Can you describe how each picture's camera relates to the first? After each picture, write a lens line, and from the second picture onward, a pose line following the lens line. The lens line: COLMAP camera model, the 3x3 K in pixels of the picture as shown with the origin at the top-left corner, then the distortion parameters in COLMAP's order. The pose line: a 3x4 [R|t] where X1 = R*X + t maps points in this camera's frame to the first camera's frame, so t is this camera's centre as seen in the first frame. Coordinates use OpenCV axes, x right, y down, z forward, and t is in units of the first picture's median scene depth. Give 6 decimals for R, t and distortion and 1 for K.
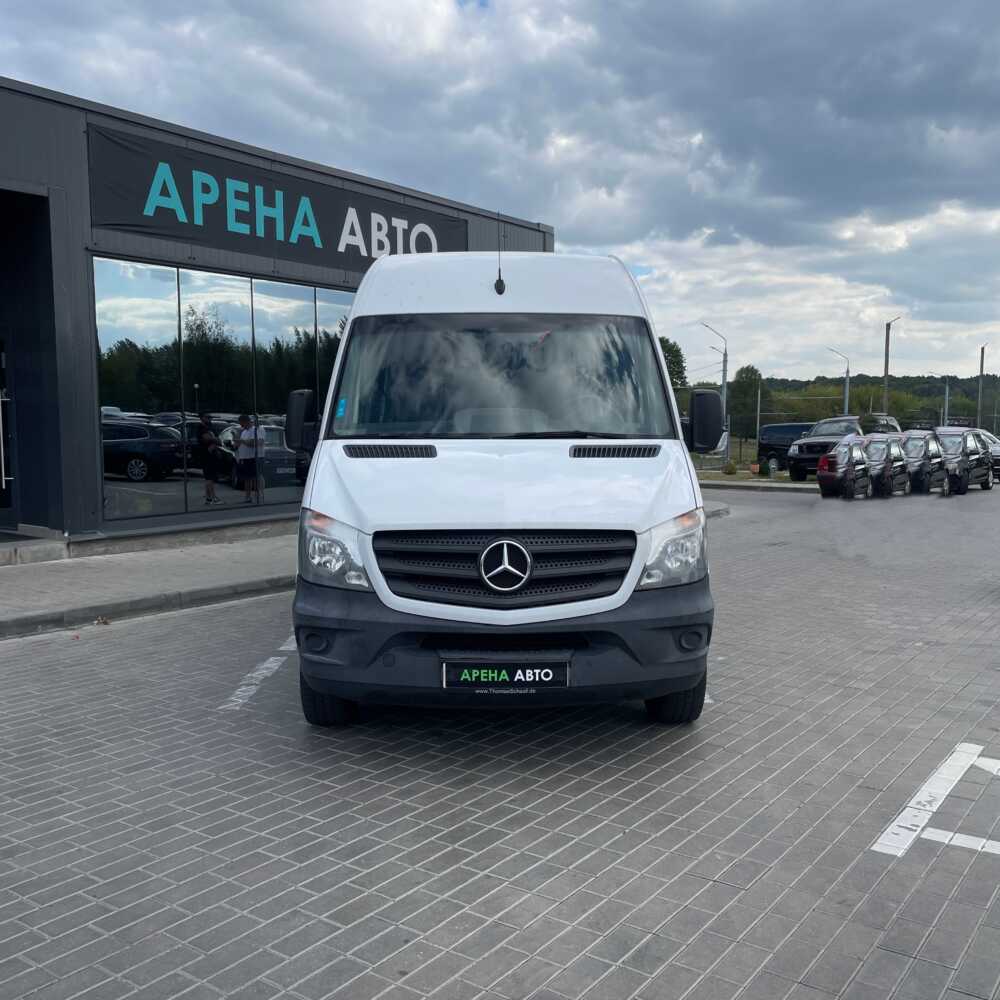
lens RADIAL K [[1041.8, 0, 502.3], [0, 1041.8, 485.1], [0, 0, 1]] dist [0.083927, -0.100112]
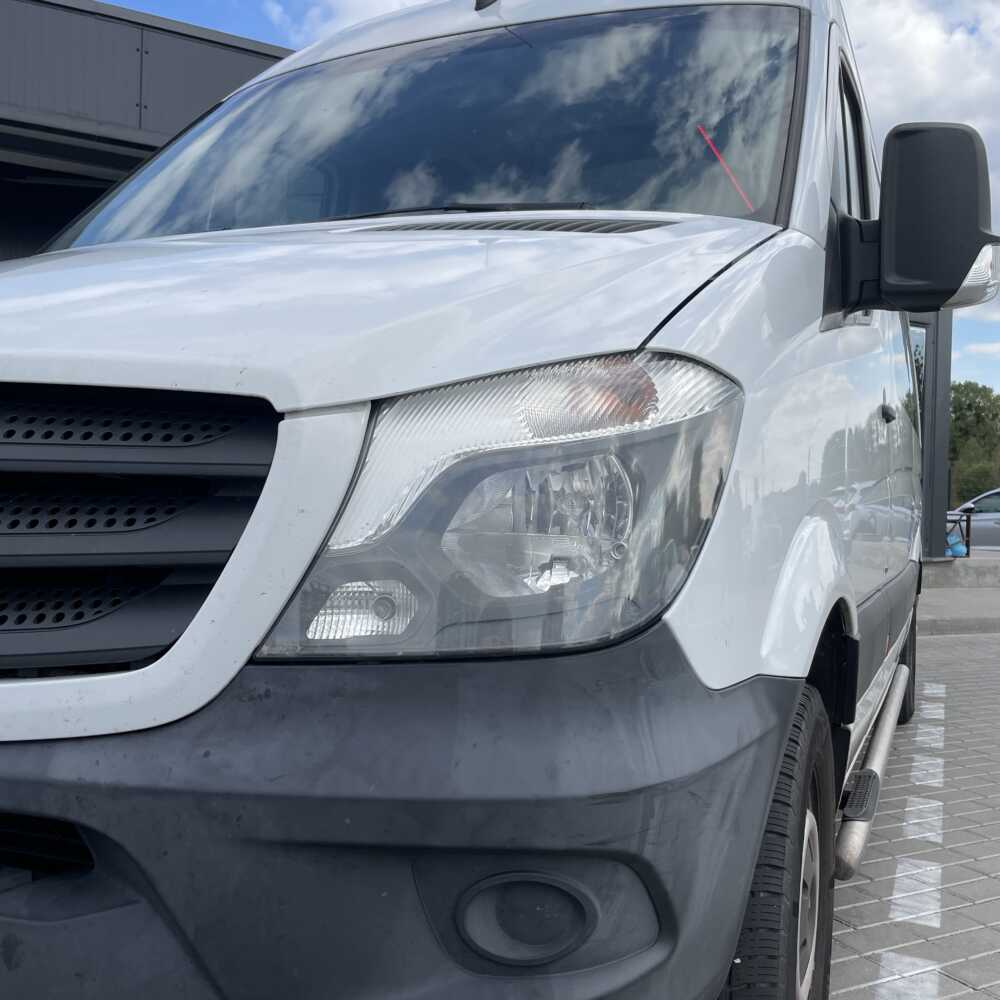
lens RADIAL K [[994.7, 0, 500.0], [0, 994.7, 500.0], [0, 0, 1]] dist [0.081526, -0.119675]
pose [[0.903554, 0.032118, -0.427268, 0.242722], [-0.059234, 0.996975, -0.050322, 0.066733], [0.424359, 0.070778, 0.902724, 0.740021]]
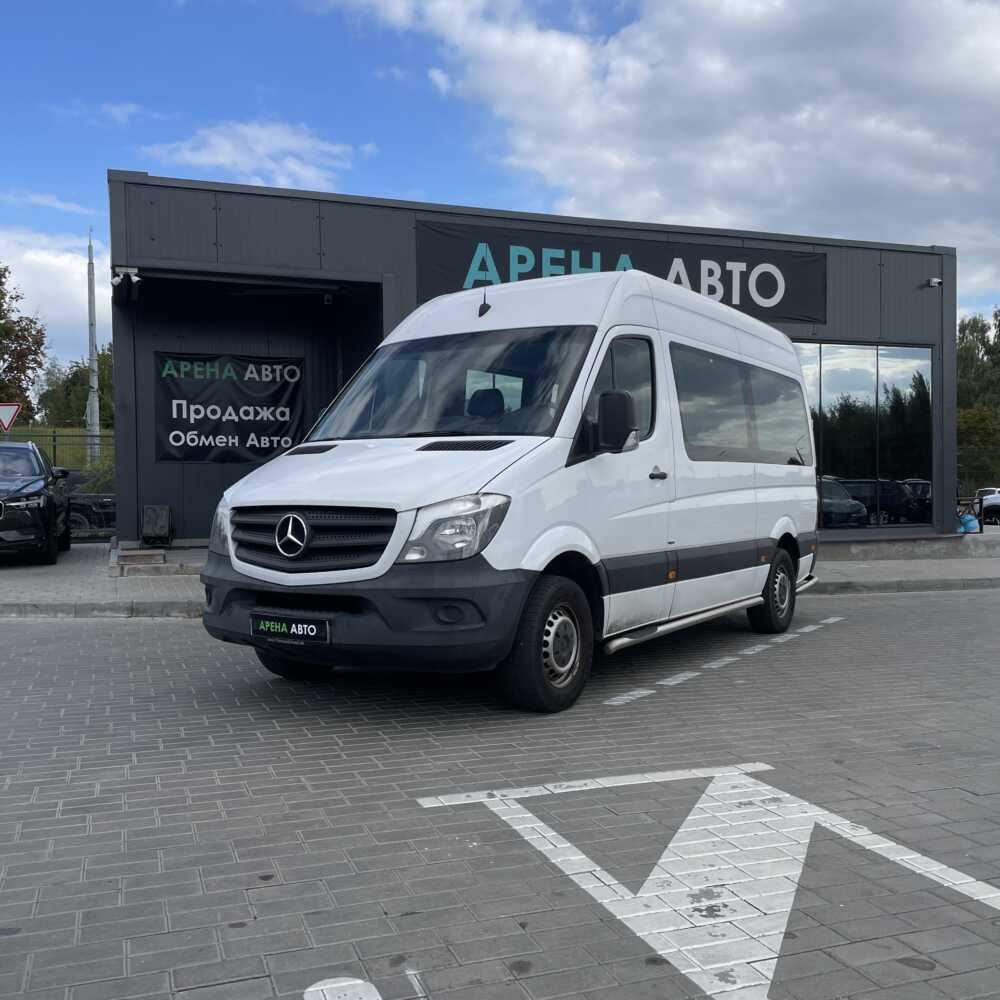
lens RADIAL K [[994.7, 0, 500.0], [0, 994.7, 500.0], [0, 0, 1]] dist [0.081526, -0.119675]
pose [[0.829894, 0.003226, -0.557912, 0.729753], [-0.027654, 0.998992, -0.035358, 0.061370], [0.557235, 0.044772, 0.829147, 0.164601]]
